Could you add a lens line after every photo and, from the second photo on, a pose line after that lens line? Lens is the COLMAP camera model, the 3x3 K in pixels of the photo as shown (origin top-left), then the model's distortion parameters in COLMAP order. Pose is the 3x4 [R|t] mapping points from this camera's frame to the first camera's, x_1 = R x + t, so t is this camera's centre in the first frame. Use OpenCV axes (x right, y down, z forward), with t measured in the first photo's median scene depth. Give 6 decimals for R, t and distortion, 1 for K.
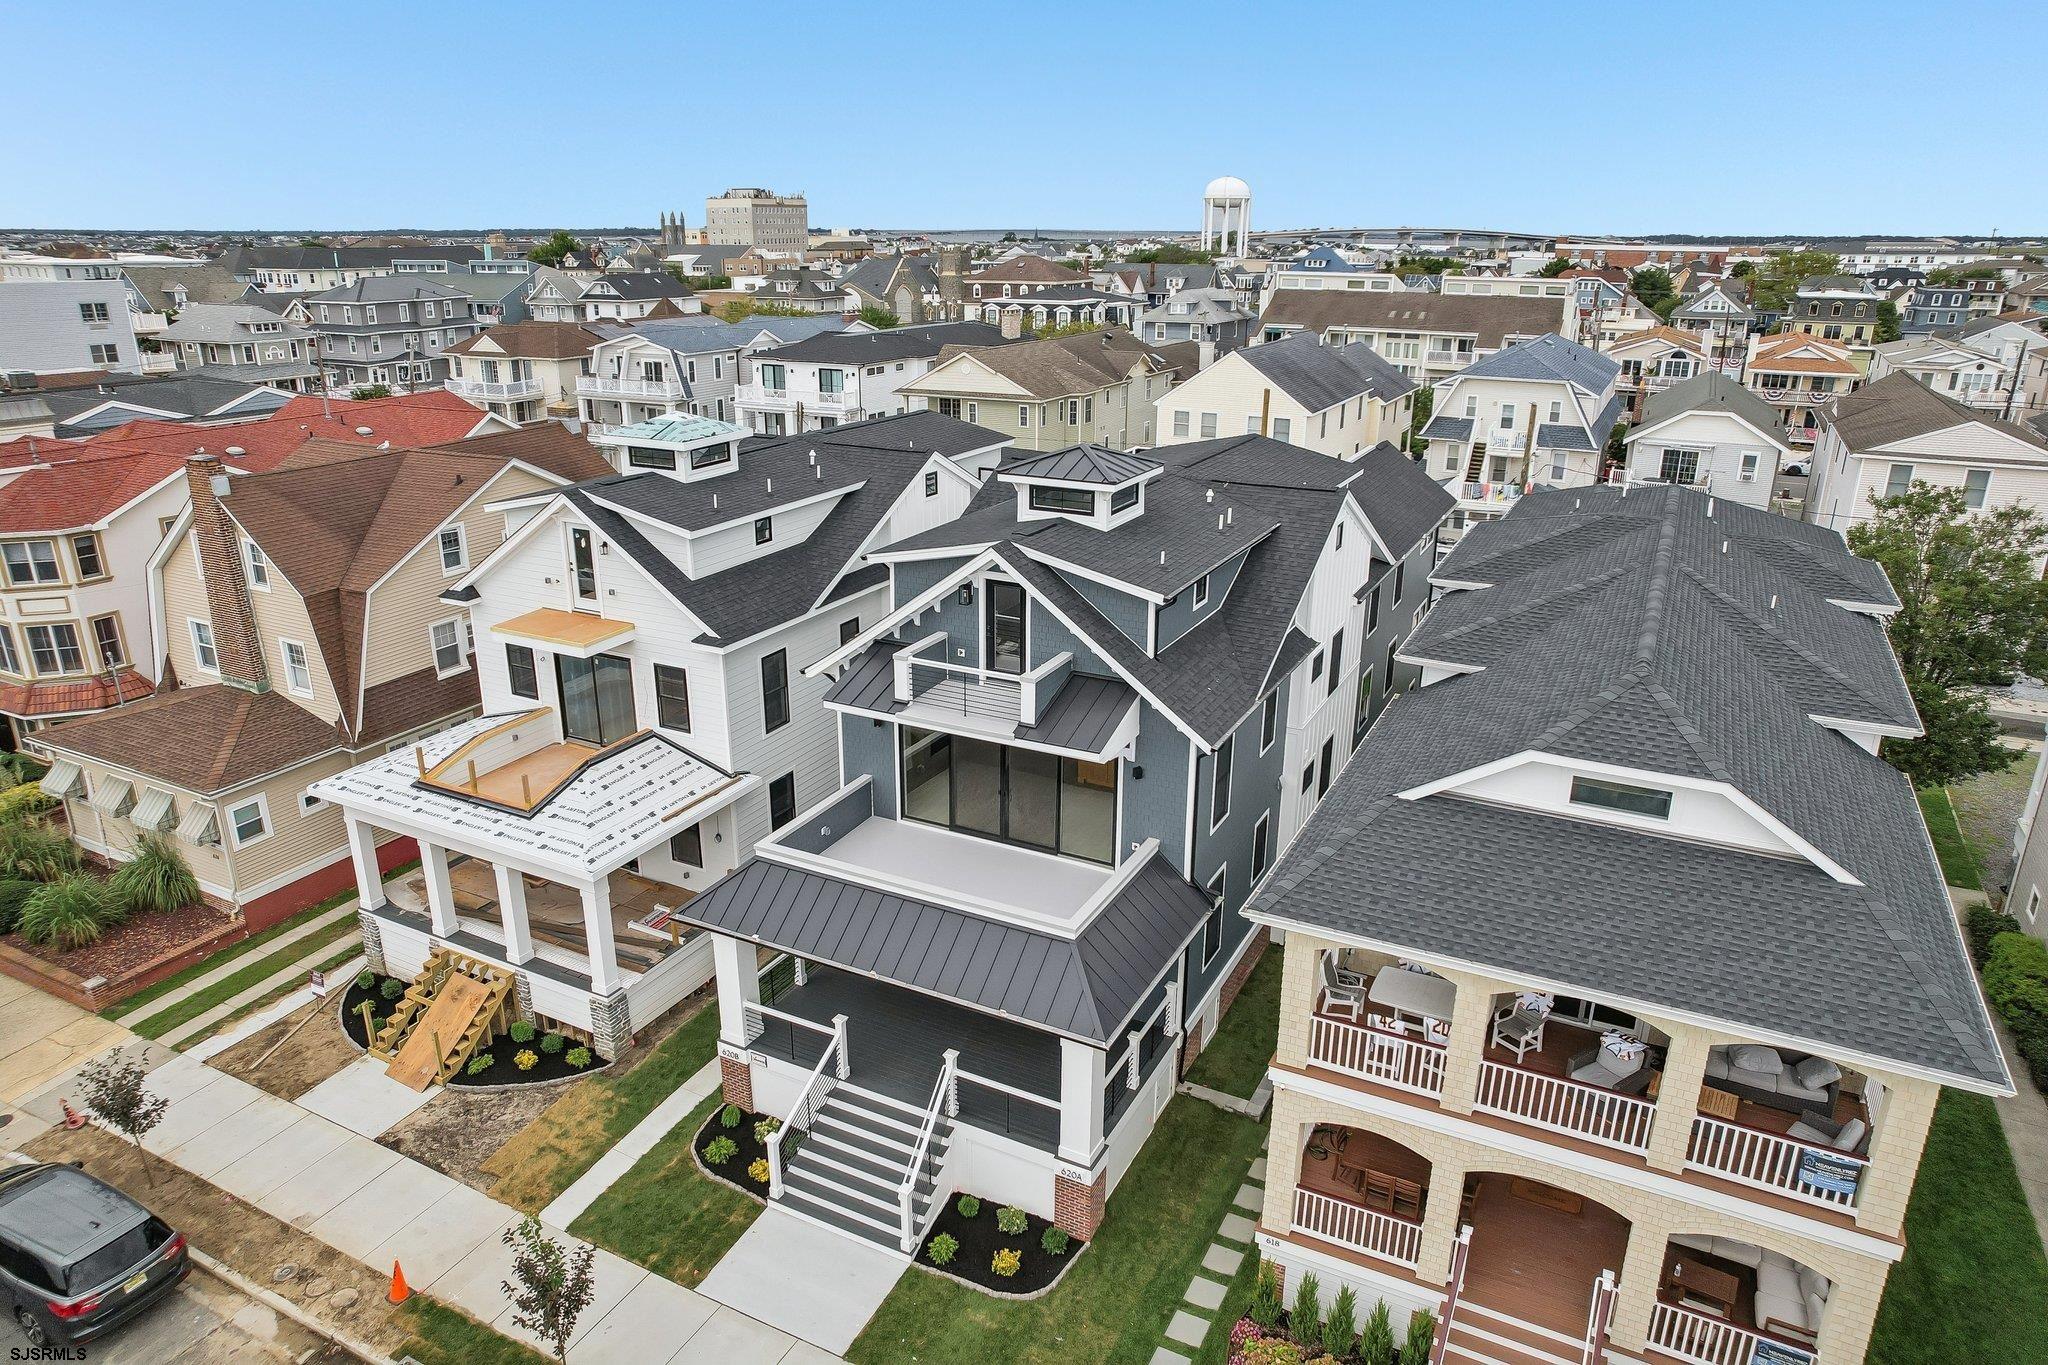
lens RADIAL K [[1299.6, 0, 1024.0], [0, 1299.6, 682.5], [0, 0, 1]] dist [-0.049730, 0.046083]
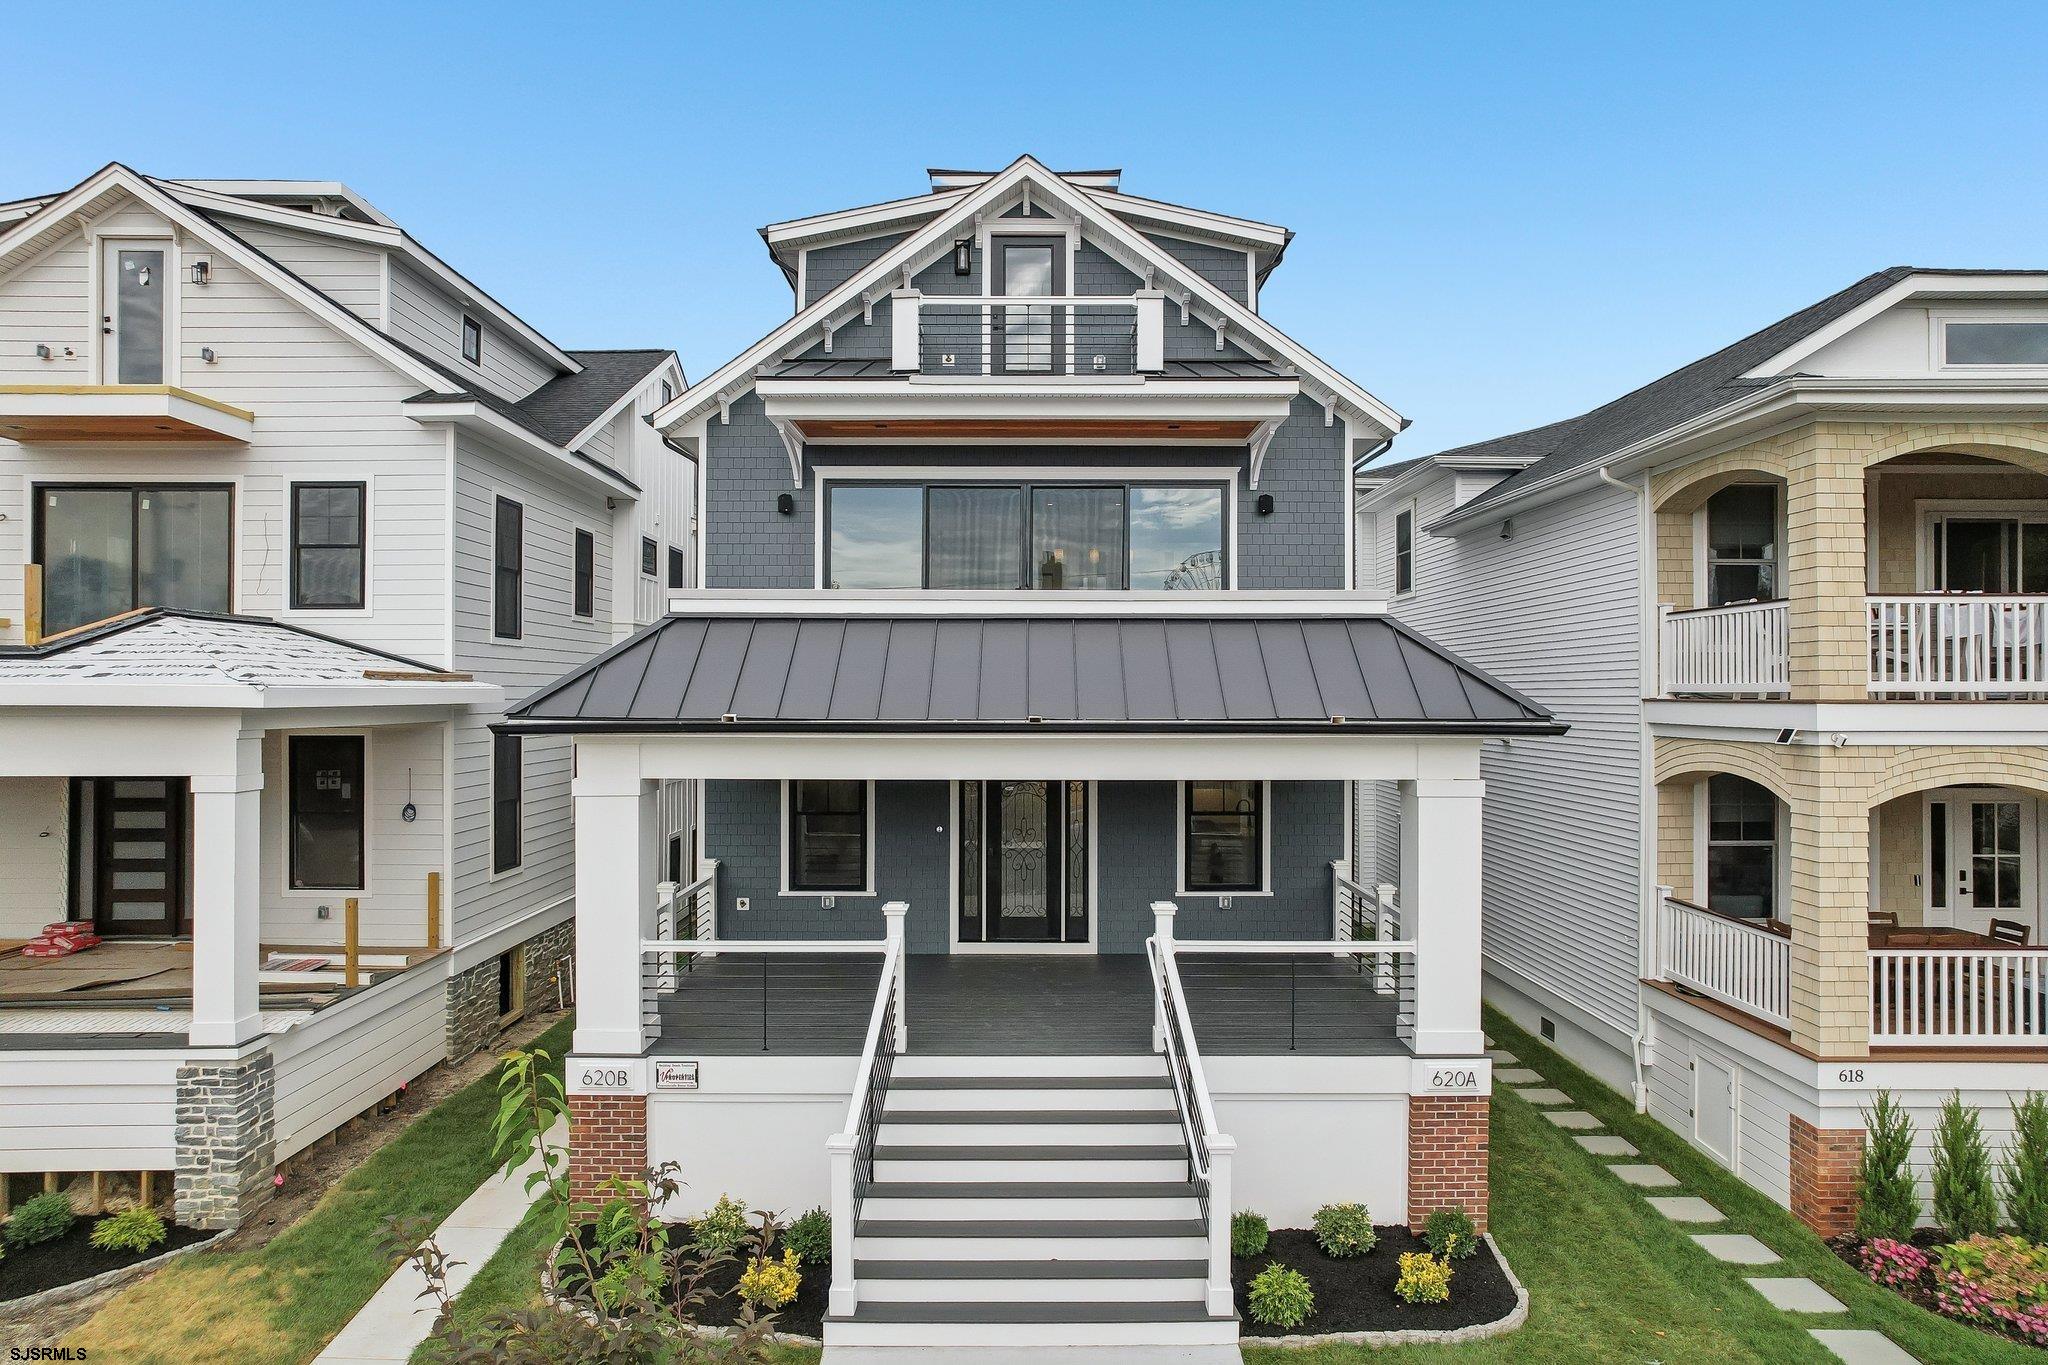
lens RADIAL K [[1299.6, 0, 1024.0], [0, 1299.6, 682.5], [0, 0, 1]] dist [-0.049730, 0.046083]
pose [[0.887146, 0.002987, 0.461480, -0.305053], [0.154567, 0.940300, -0.303225, 0.316997], [-0.434835, 0.340335, 0.833721, 0.523948]]
